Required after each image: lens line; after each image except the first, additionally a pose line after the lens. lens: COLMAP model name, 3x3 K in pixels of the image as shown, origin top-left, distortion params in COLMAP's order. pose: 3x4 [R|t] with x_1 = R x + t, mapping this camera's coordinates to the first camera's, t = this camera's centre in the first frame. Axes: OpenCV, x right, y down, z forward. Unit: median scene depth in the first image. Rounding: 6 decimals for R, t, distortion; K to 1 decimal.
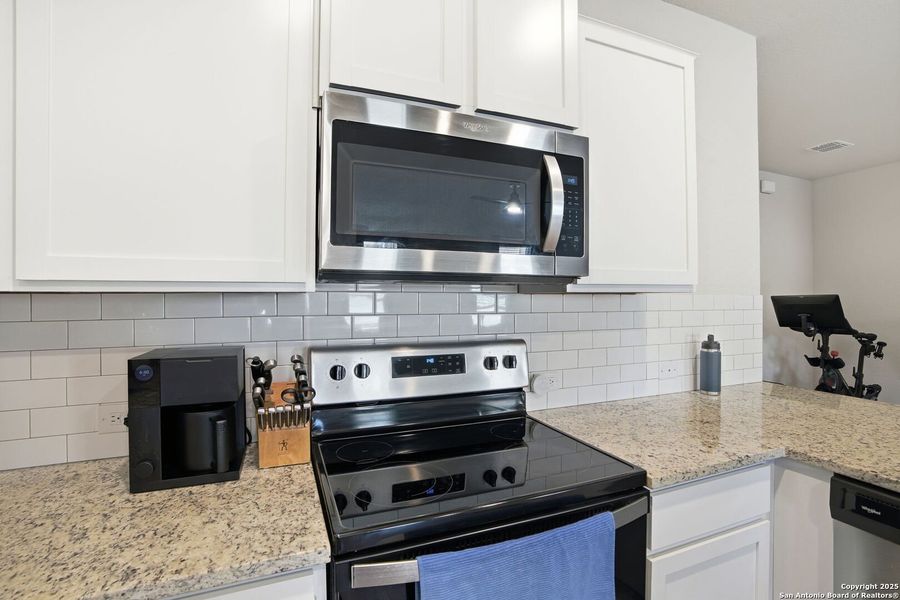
lens RADIAL K [[435.0, 0, 454.2], [0, 435.0, 295.3], [0, 0, 1]] dist [-0.073599, 0.037006]
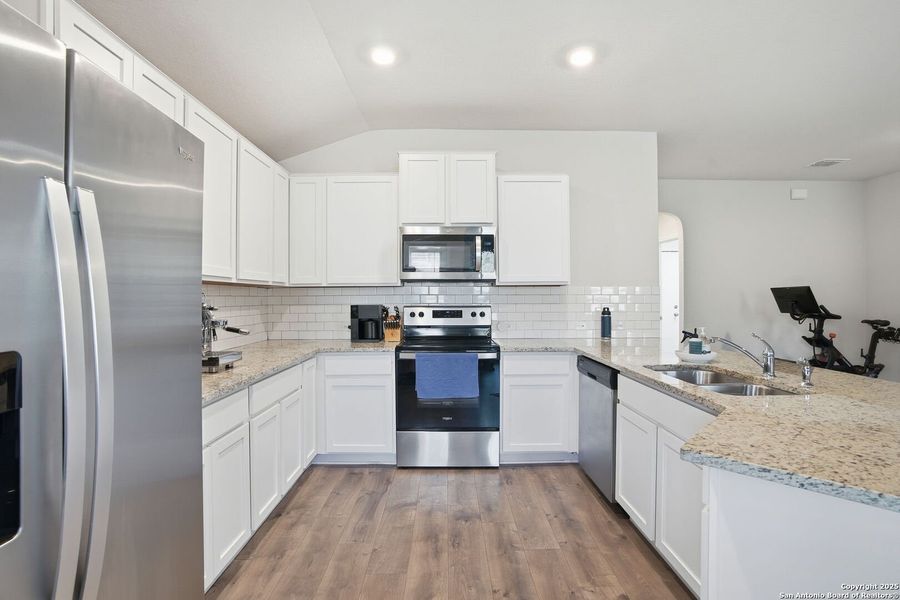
lens RADIAL K [[435.0, 0, 454.2], [0, 435.0, 295.3], [0, 0, 1]] dist [-0.073599, 0.037006]
pose [[0.931137, -0.005336, -0.364631, 0.883955], [0.005884, 0.999983, 0.000393, 0.045569], [0.364622, -0.002512, 0.931152, -1.340122]]
